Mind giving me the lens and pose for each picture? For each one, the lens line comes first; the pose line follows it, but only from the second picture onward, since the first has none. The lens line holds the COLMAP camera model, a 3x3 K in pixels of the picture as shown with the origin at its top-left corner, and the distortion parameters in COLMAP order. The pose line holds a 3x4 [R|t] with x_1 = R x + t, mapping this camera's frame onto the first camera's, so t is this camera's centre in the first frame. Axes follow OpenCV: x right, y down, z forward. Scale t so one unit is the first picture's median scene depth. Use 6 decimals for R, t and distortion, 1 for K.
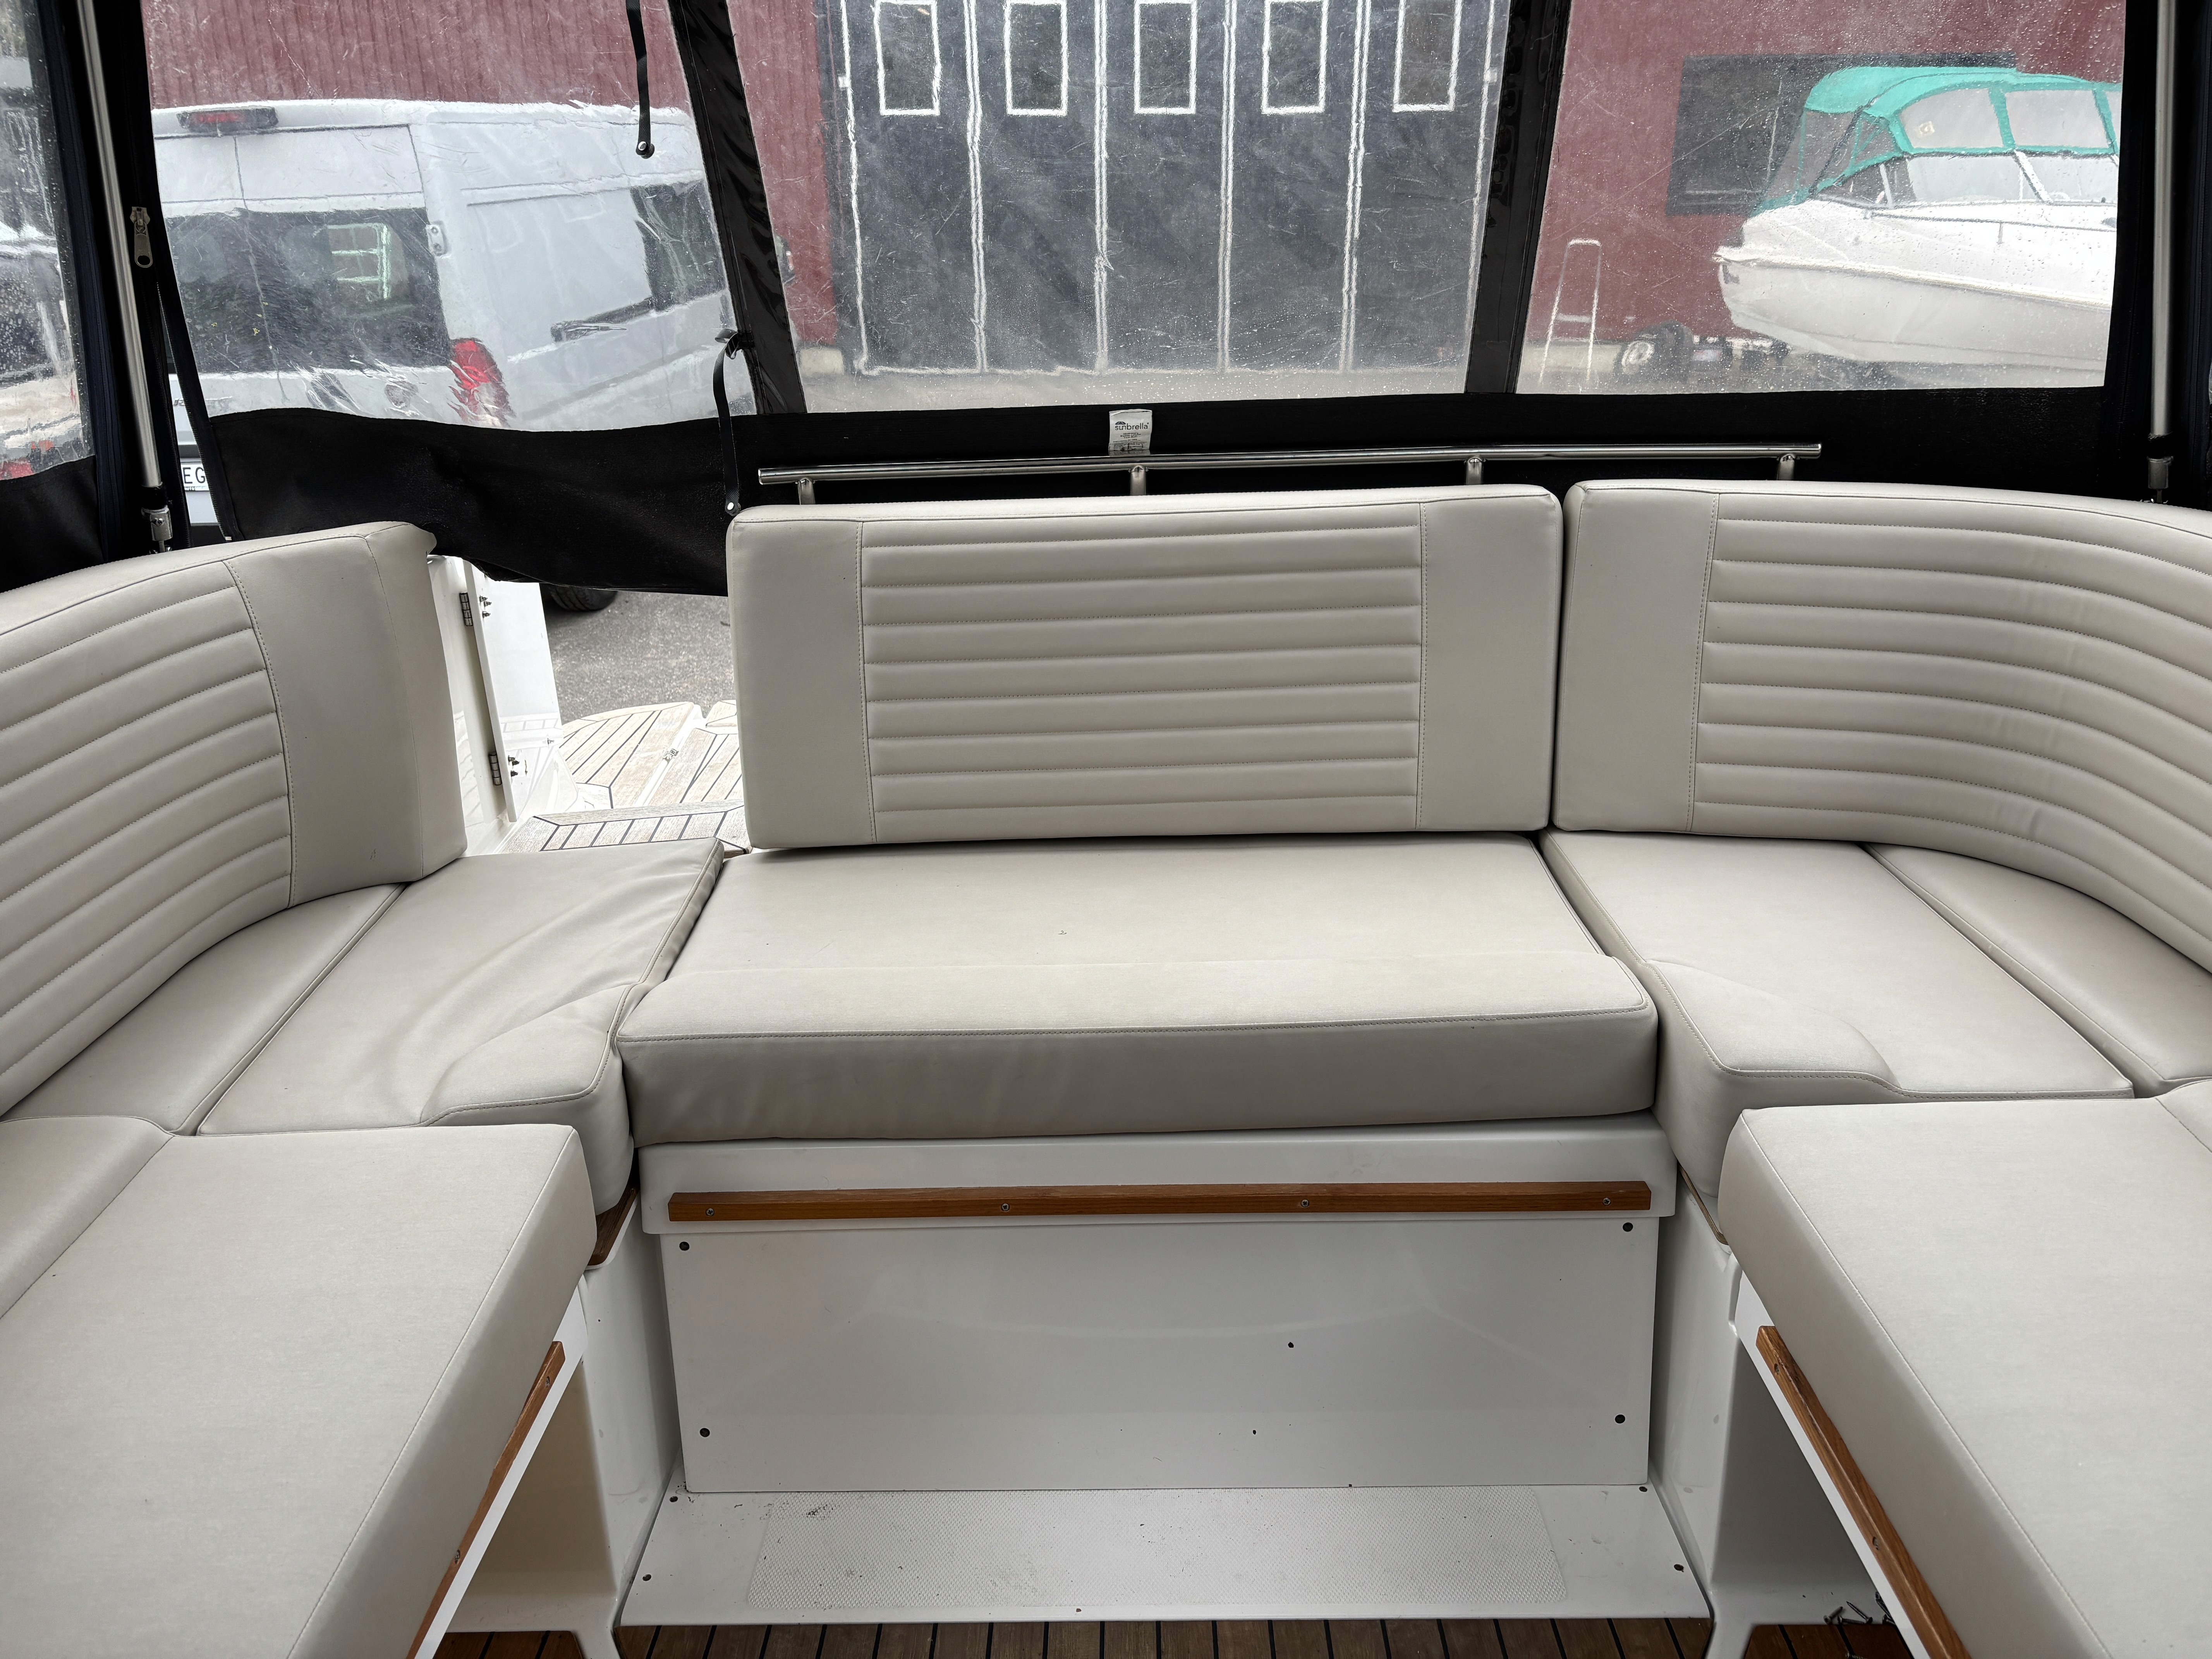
lens RADIAL K [[1651.8, 0, 1106.0], [0, 1651.8, 829.5], [0, 0, 1]] dist [0.005032, 0.002928]
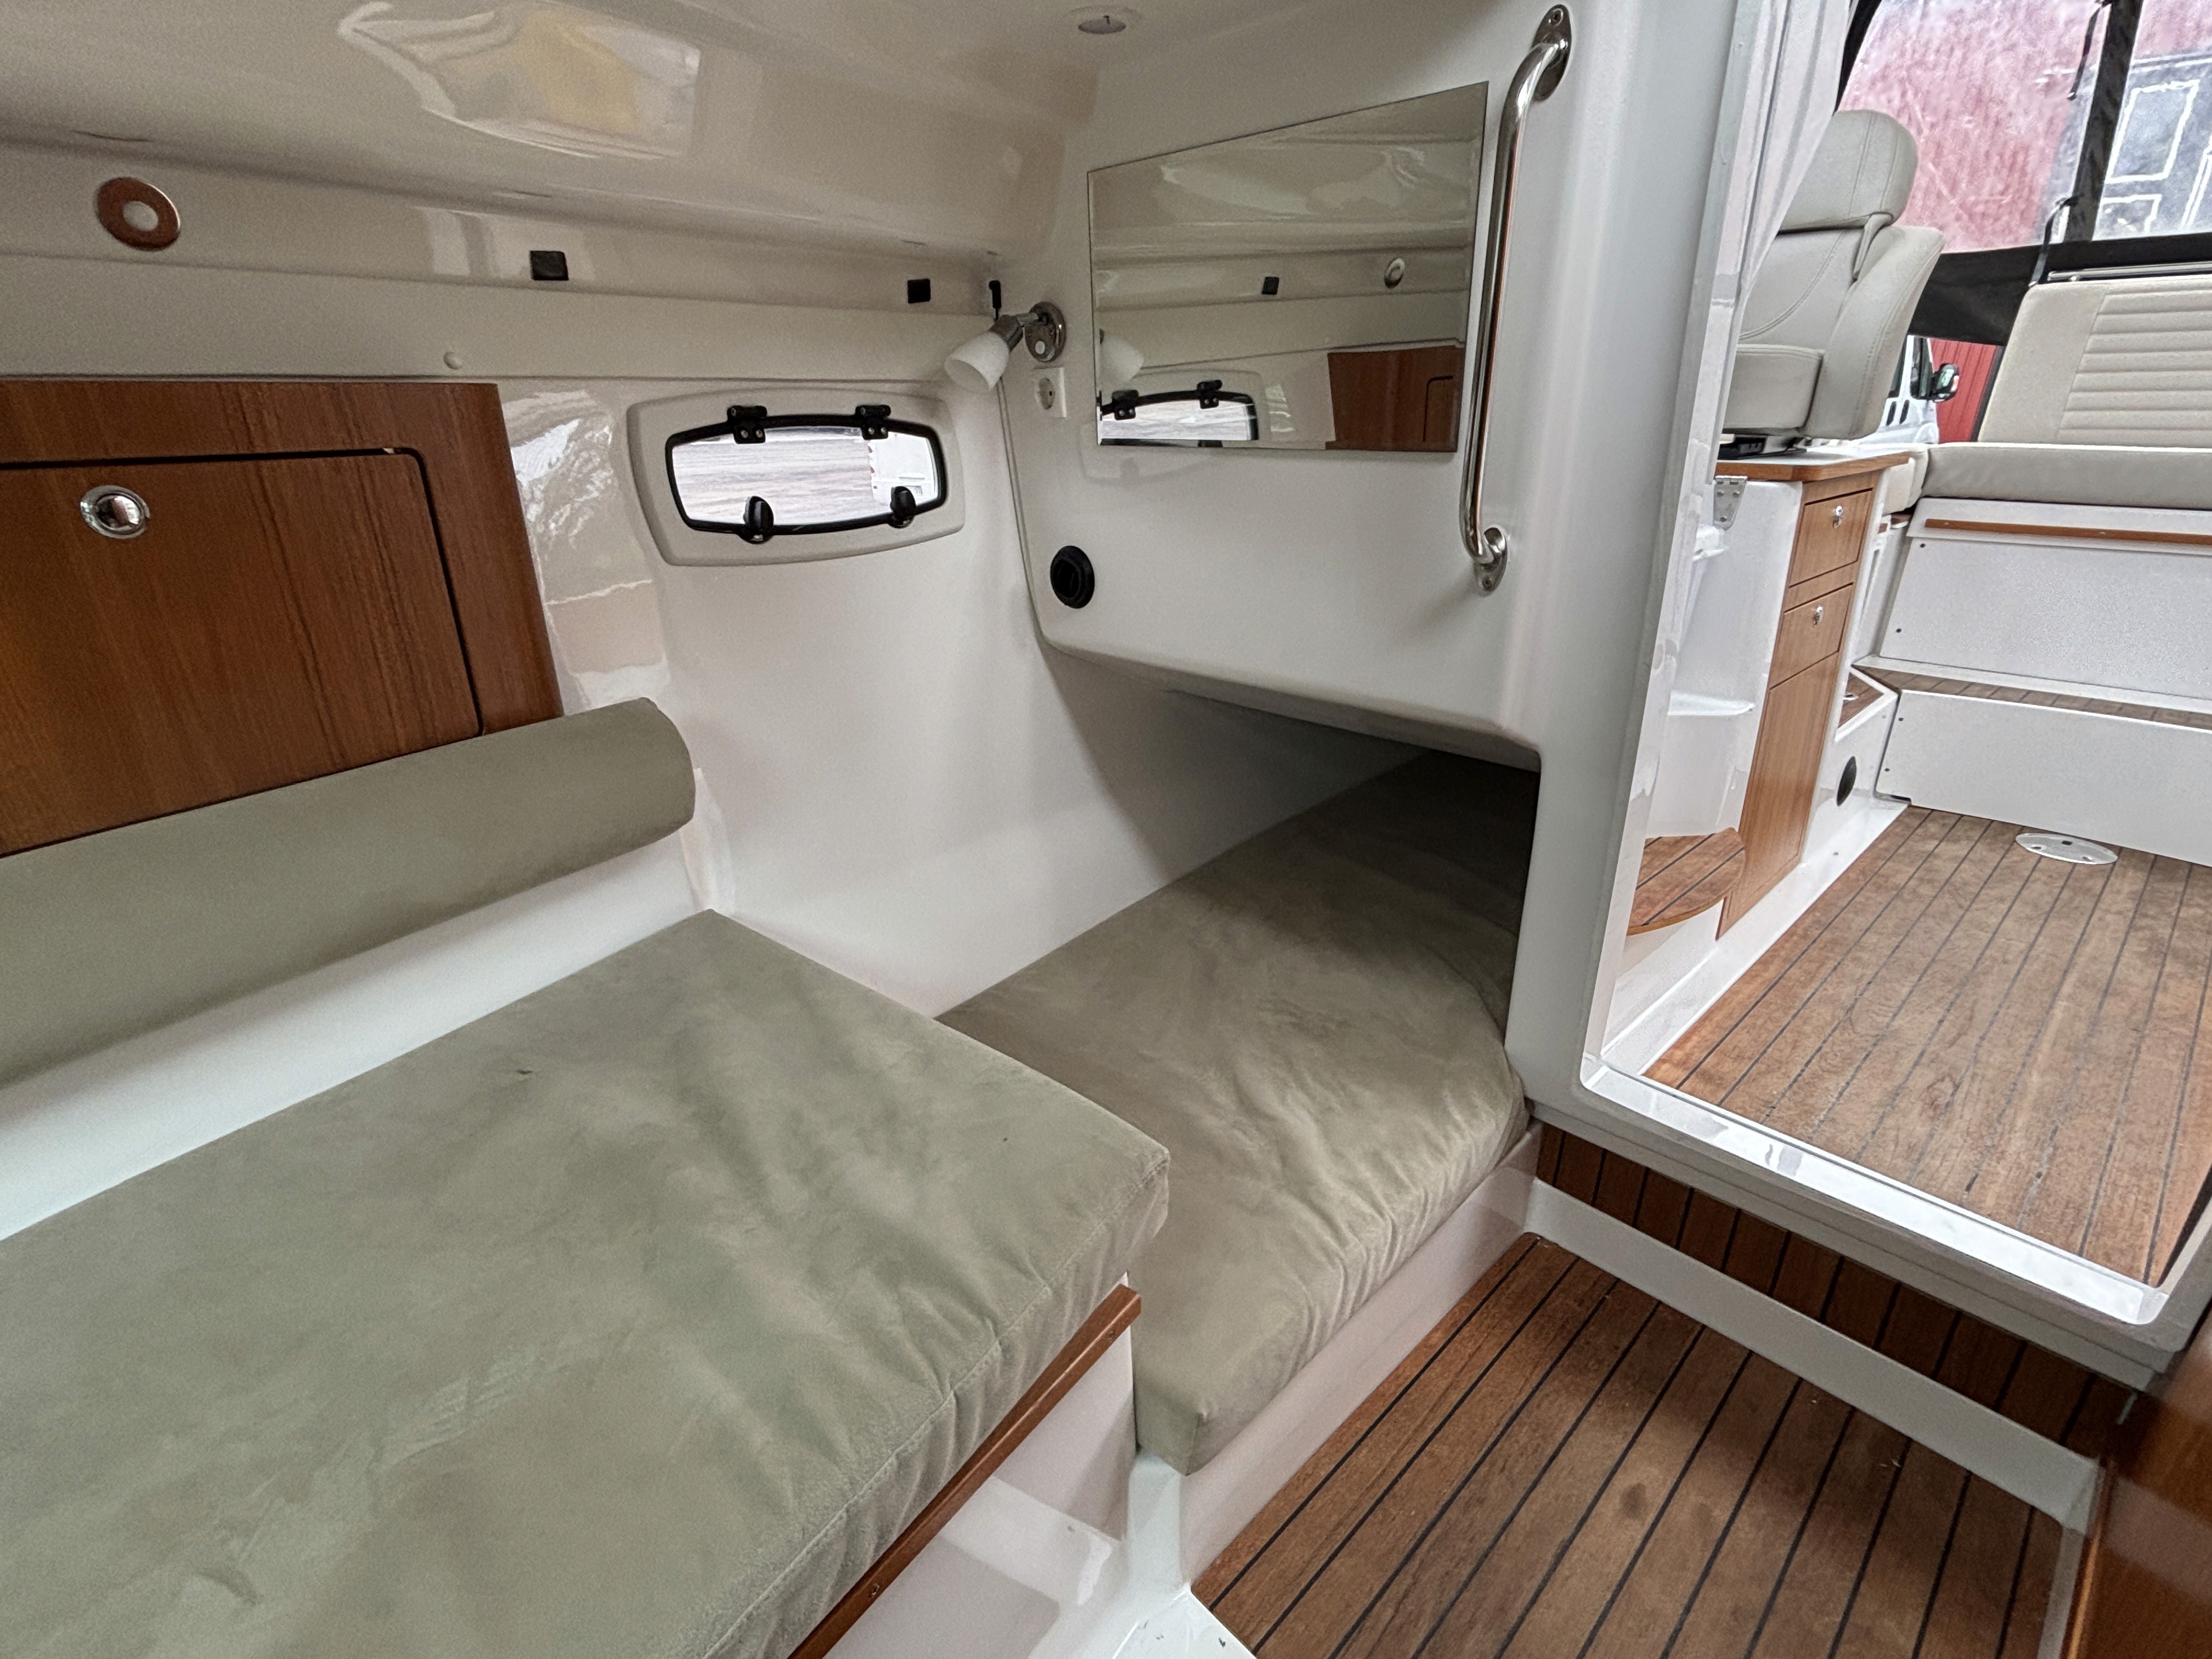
lens RADIAL K [[1053.1, 0, 1106.0], [0, 1053.1, 829.5], [0, 0, 1]] dist [0.001594, 0.000137]
pose [[0.699338, 0.289053, -0.653739, 0.040322], [-0.273233, 0.953234, 0.129185, 0.664995], [0.660508, 0.088279, 0.745611, -0.811660]]
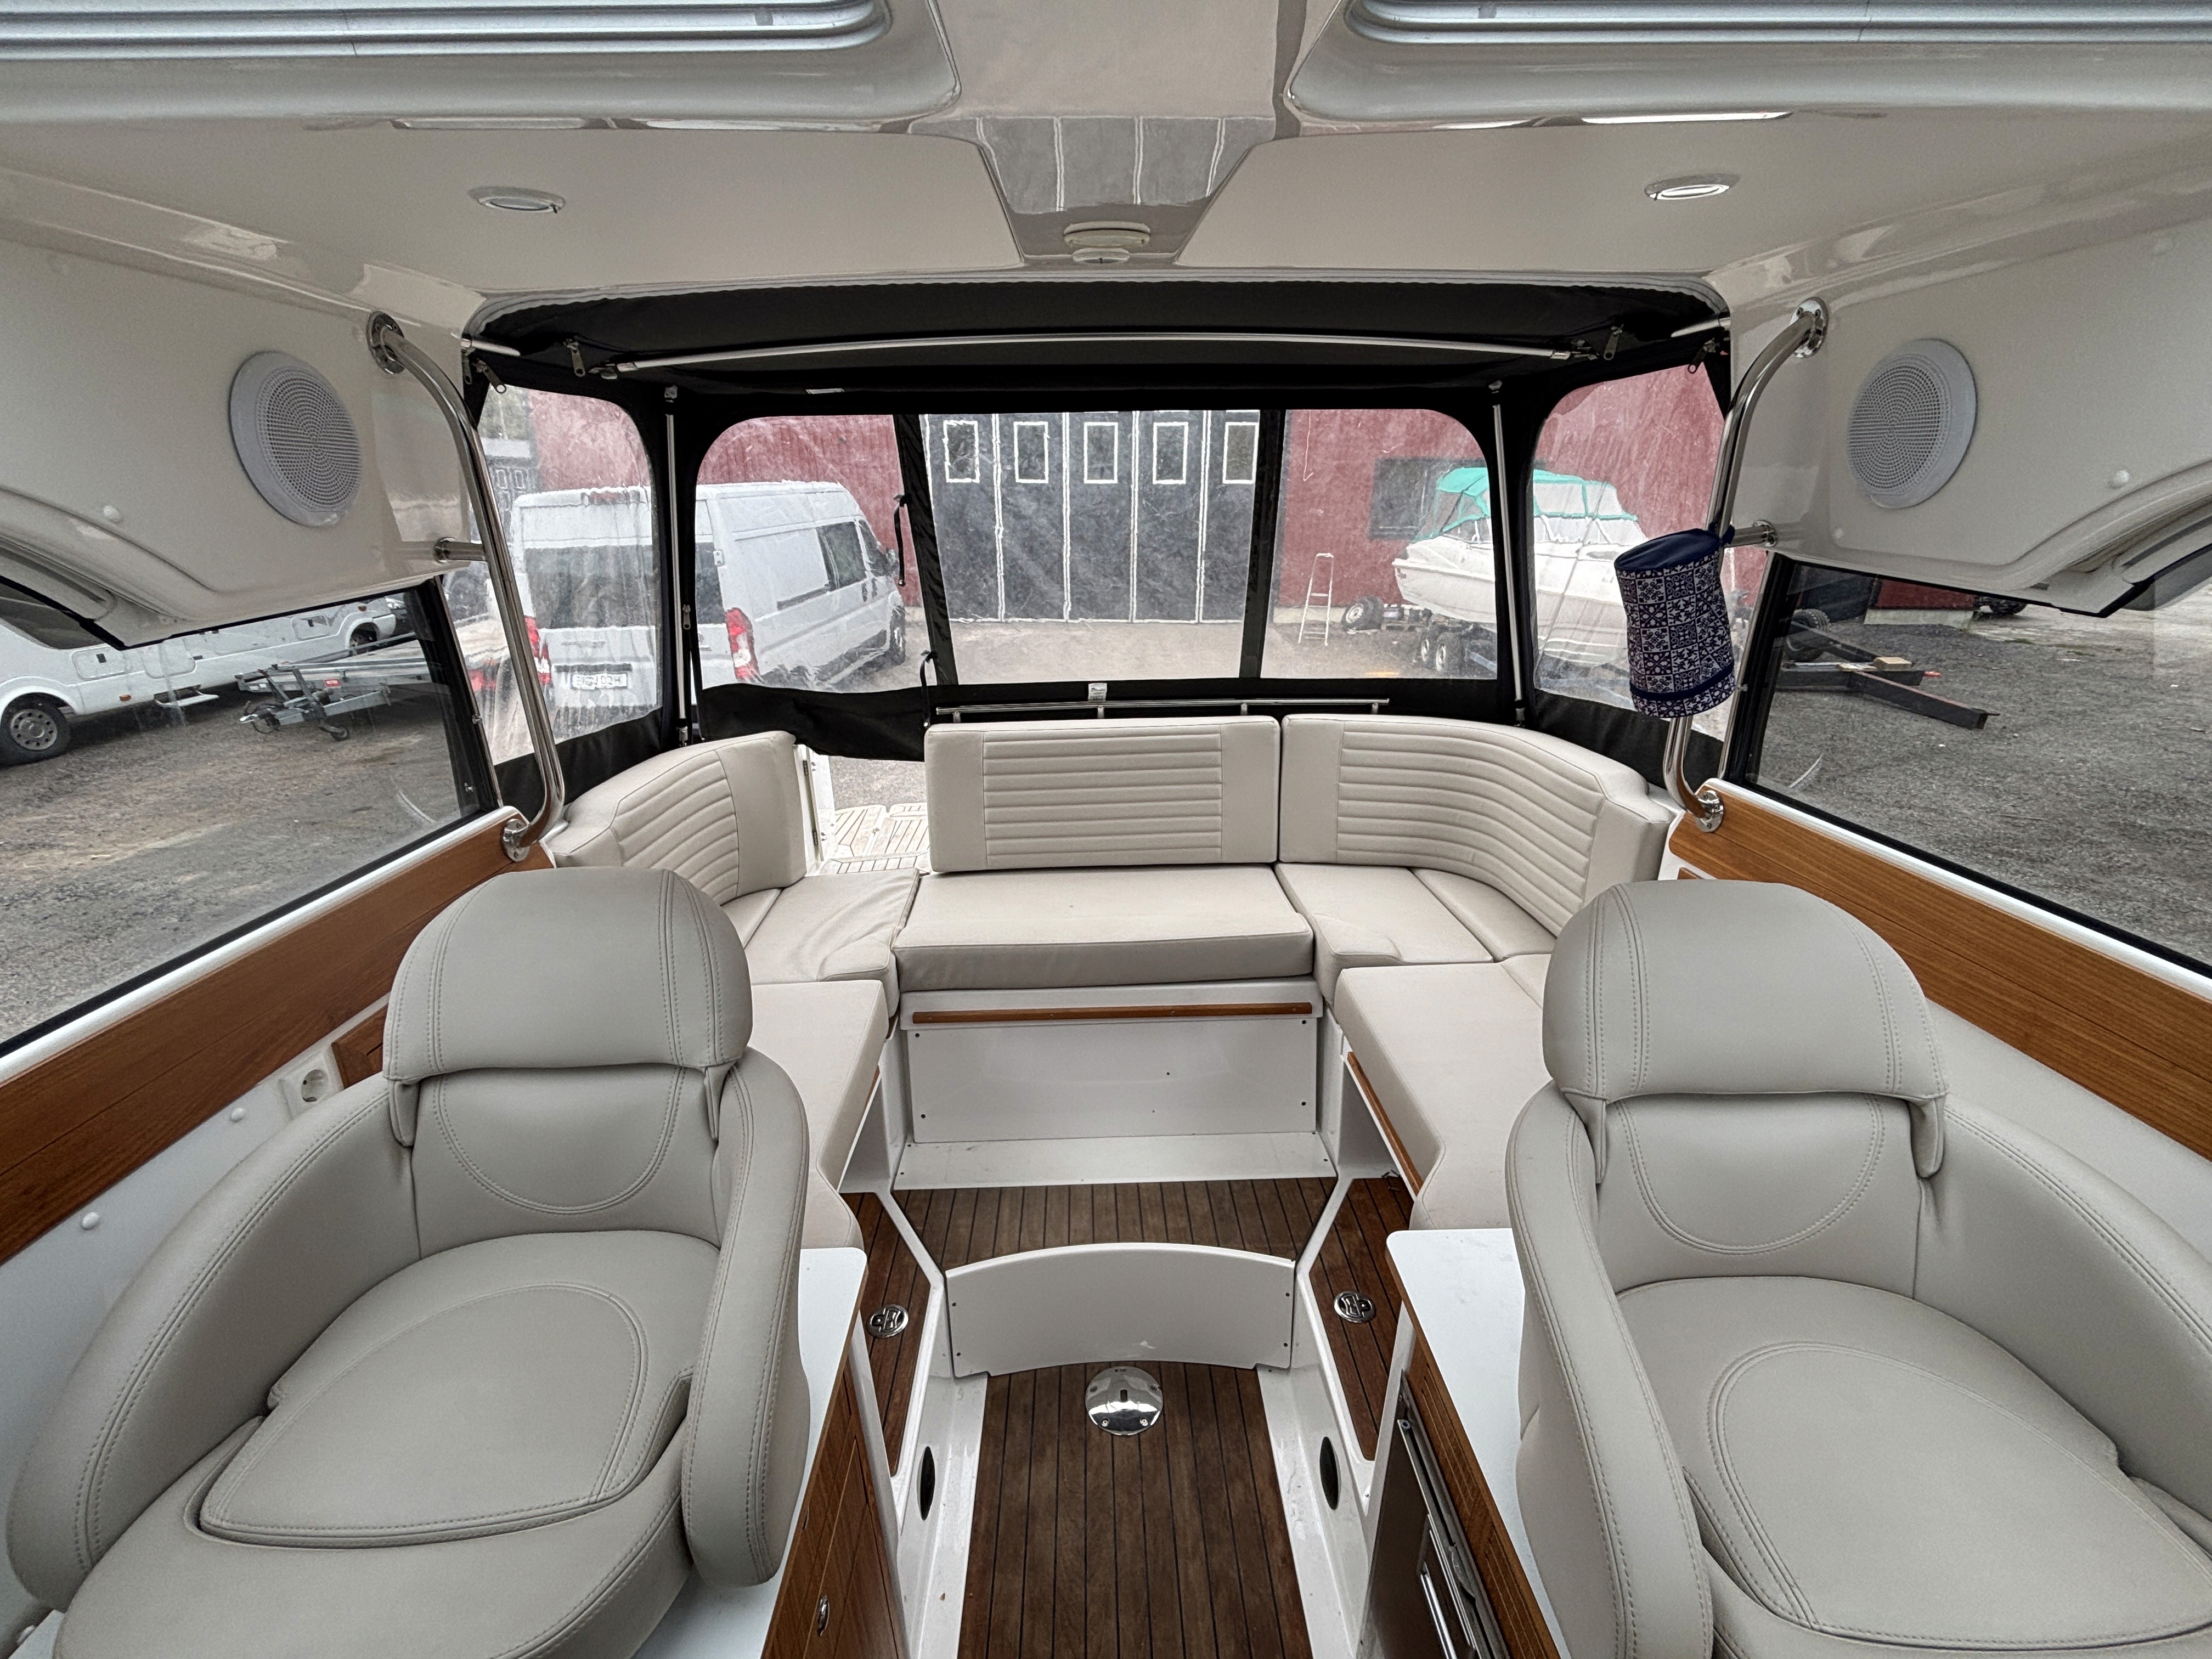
lens RADIAL K [[944.0, 0, 1106.0], [0, 944.0, 829.5], [0, 0, 1]] dist [-0.021062, 0.018618]
pose [[0.999150, -0.003280, 0.041082, -0.029995], [0.005038, 0.999072, -0.042767, 0.009920], [-0.040903, 0.042938, 0.998240, -0.334406]]
